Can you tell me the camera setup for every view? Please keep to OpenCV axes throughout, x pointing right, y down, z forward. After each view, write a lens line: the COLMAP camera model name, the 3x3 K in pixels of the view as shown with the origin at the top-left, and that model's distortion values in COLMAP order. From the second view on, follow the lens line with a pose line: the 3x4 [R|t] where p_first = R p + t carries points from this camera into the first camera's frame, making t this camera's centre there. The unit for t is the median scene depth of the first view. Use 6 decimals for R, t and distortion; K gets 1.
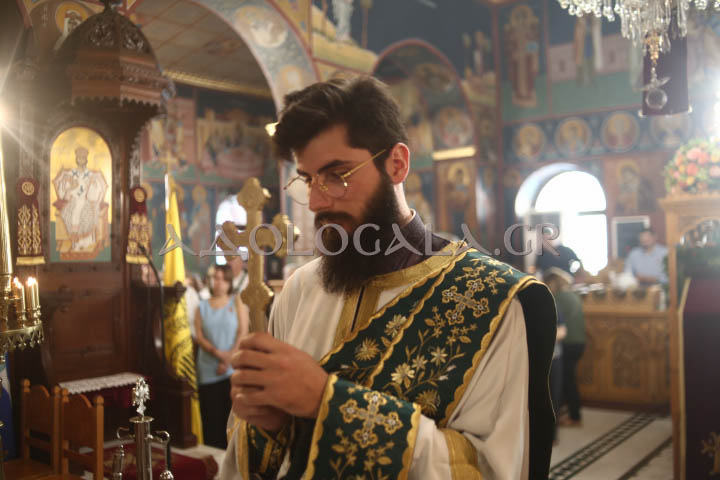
lens RADIAL K [[704.6, 0, 364.0], [0, 704.6, 235.0], [0, 0, 1]] dist [-0.100723, 0.000000]
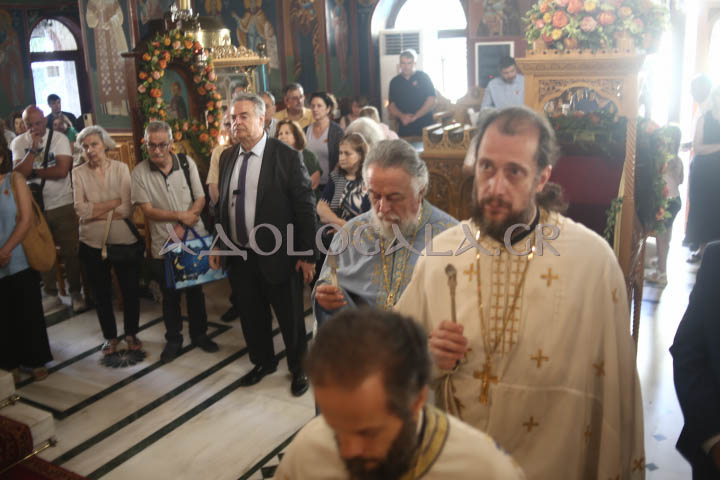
lens RADIAL K [[704.6, 0, 346.5], [0, 704.6, 234.9], [0, 0, 1]] dist [-0.100723, 0.000000]
pose [[0.988207, -0.059308, 0.141172, 0.077259], [0.017875, 0.960323, 0.278316, -0.053833], [-0.152077, -0.272511, 0.950058, 0.155189]]
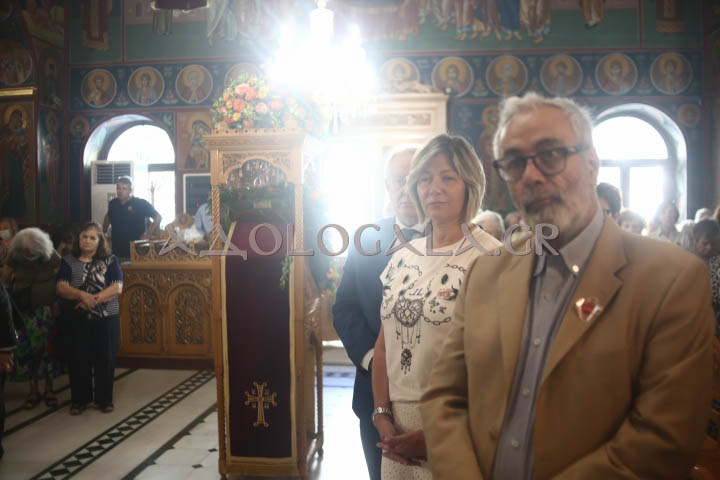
lens RADIAL K [[704.6, 0, 357.3], [0, 704.6, 228.1], [0, 0, 1]] dist [-0.100723, 0.000000]
pose [[0.848104, 0.008068, 0.529769, 0.070268], [-0.027922, 0.999175, 0.029482, 0.025878], [-0.529094, -0.039796, 0.847629, 0.062870]]
